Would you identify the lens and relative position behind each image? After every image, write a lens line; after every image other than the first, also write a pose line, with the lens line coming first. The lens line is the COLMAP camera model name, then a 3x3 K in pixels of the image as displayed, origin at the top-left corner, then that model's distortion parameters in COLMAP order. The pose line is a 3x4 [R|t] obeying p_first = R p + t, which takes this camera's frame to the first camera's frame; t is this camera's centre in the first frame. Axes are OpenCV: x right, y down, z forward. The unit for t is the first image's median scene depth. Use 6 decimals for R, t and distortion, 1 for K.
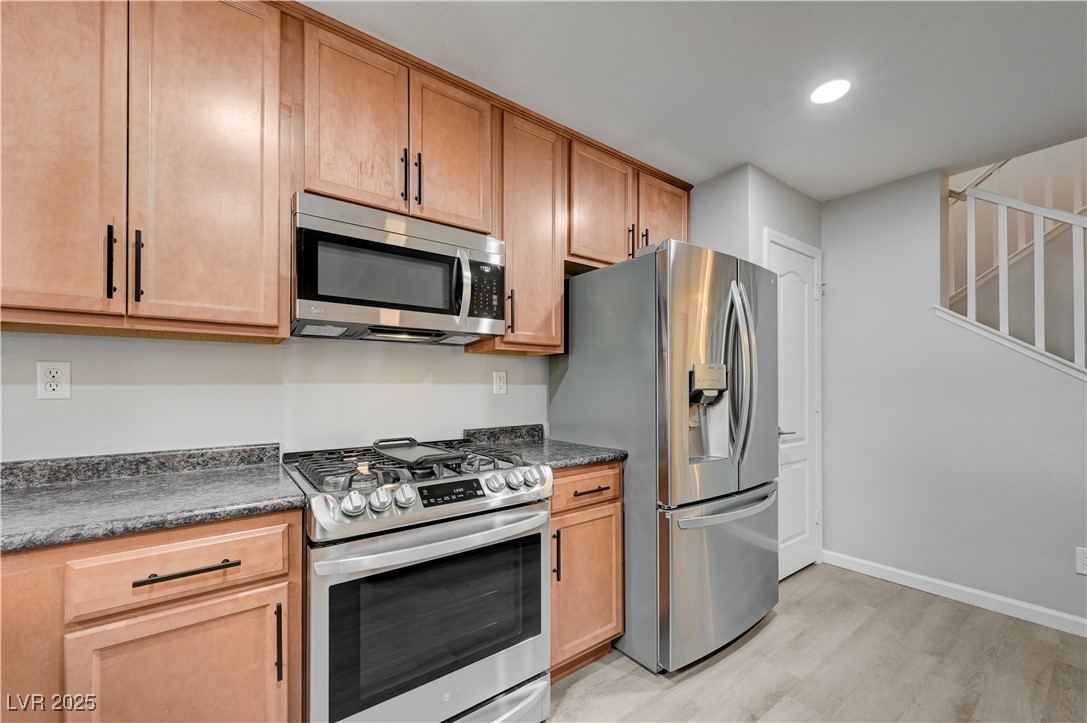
lens RADIAL K [[429.0, 0, 559.8], [0, 429.0, 378.6], [0, 0, 1]] dist [-0.000340, 0.001139]
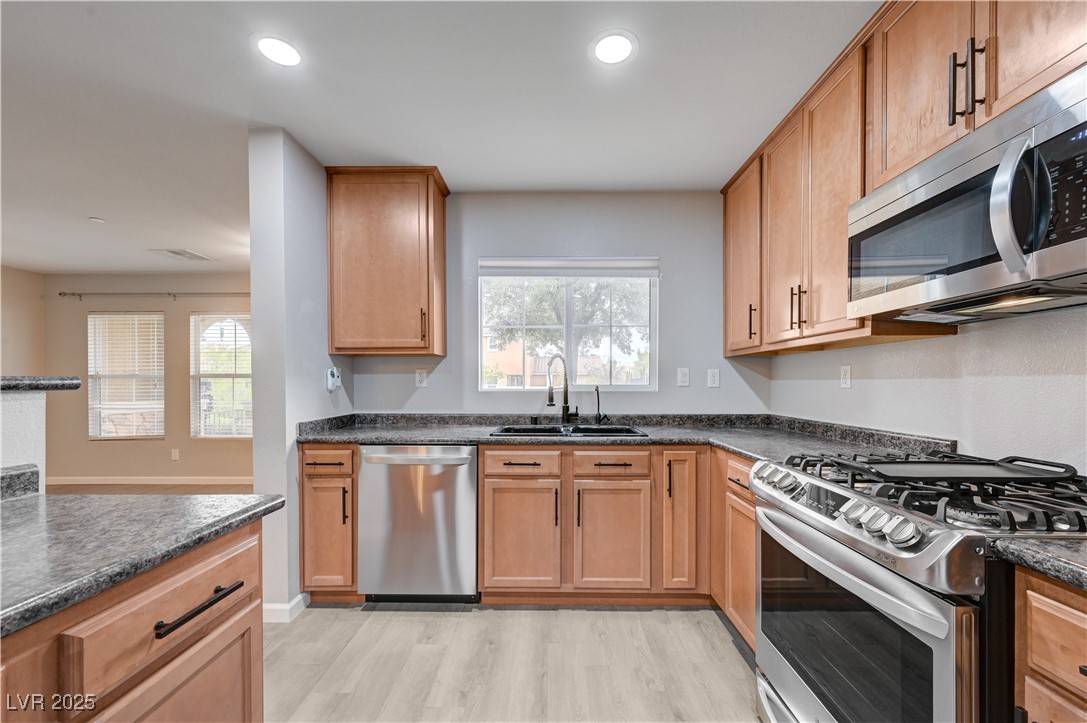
lens RADIAL K [[429.0, 0, 552.5], [0, 429.0, 387.4], [0, 0, 1]] dist [-0.000340, 0.001139]
pose [[-0.618557, 0.008586, -0.785693, 0.666873], [0.008526, 0.999955, 0.004215, 0.024324], [0.785694, -0.004092, -0.618602, 0.965074]]
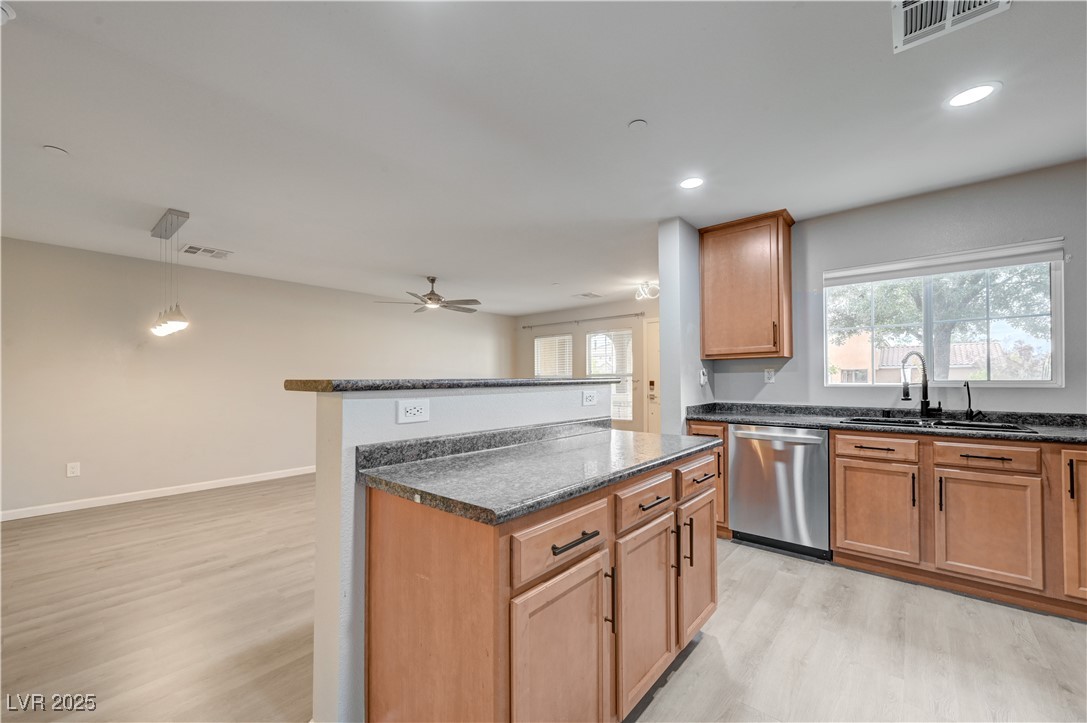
lens RADIAL K [[429.0, 0, 542.4], [0, 429.0, 376.0], [0, 0, 1]] dist [-0.000340, 0.001139]
pose [[-0.981007, 0.004255, -0.193926, 1.211883], [0.007929, 0.999803, -0.018174, 0.022331], [0.193811, -0.019366, -0.980848, 1.404203]]
